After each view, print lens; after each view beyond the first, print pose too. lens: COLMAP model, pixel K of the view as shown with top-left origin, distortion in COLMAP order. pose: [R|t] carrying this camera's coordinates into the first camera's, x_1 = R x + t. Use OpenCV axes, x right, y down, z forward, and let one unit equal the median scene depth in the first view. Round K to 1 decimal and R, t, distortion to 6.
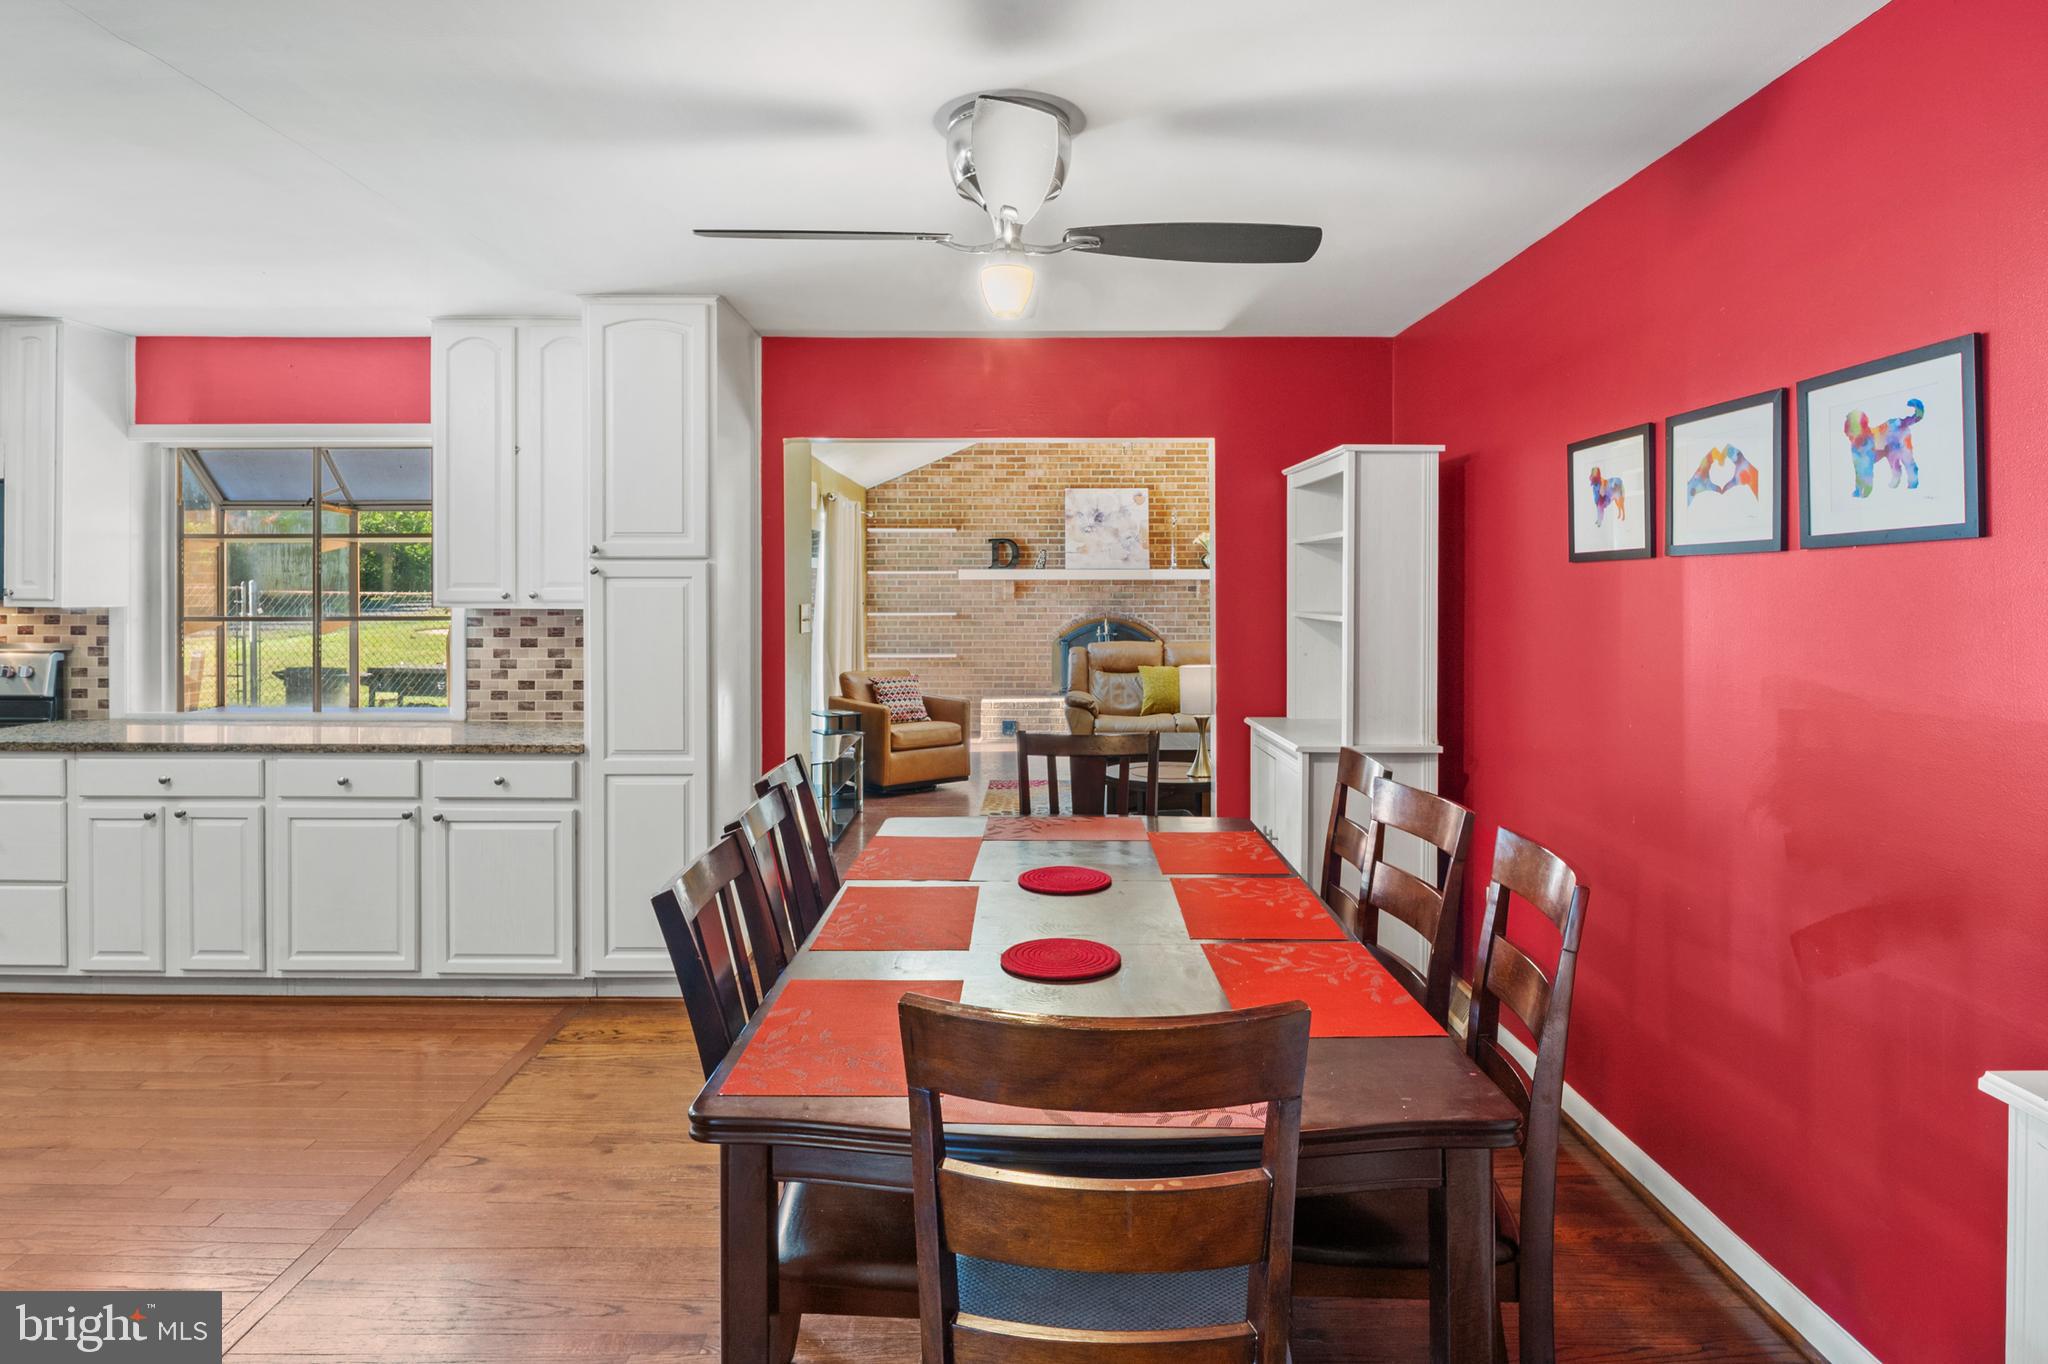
lens RADIAL K [[1116.5, 0, 1025.4], [0, 1116.5, 595.6], [0, 0, 1]] dist [-0.000748, -0.007113]
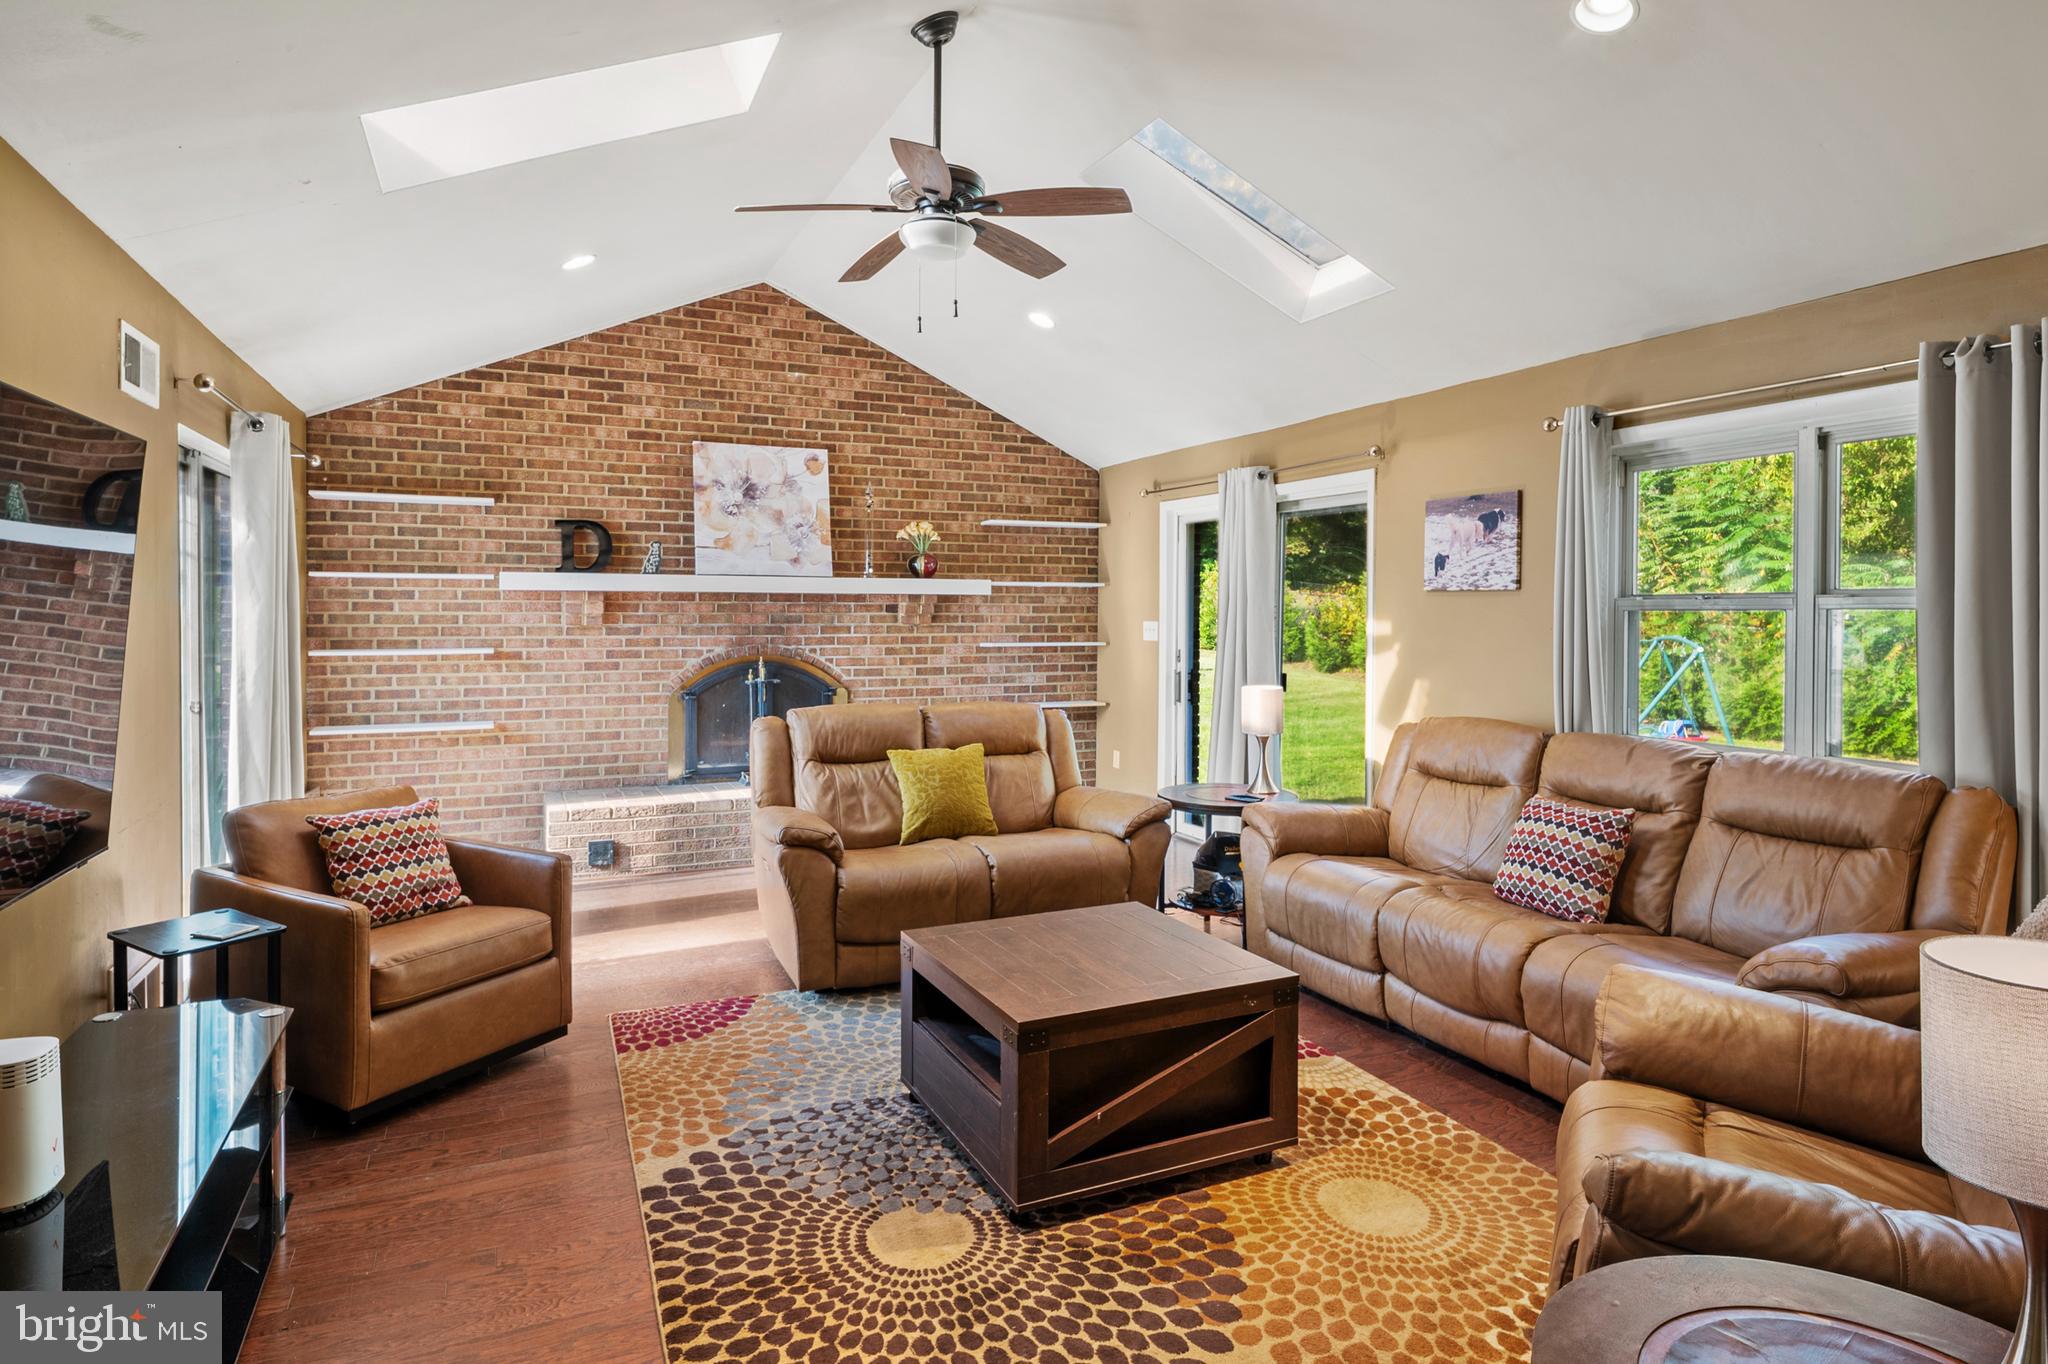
lens RADIAL K [[1116.5, 0, 1015.7], [0, 1116.5, 615.3], [0, 0, 1]] dist [-0.000748, -0.007113]
pose [[0.912394, 0.002926, 0.409303, -0.122173], [-0.002949, 0.999995, -0.000576, -0.004620], [-0.409303, -0.000681, 0.912398, 0.896779]]
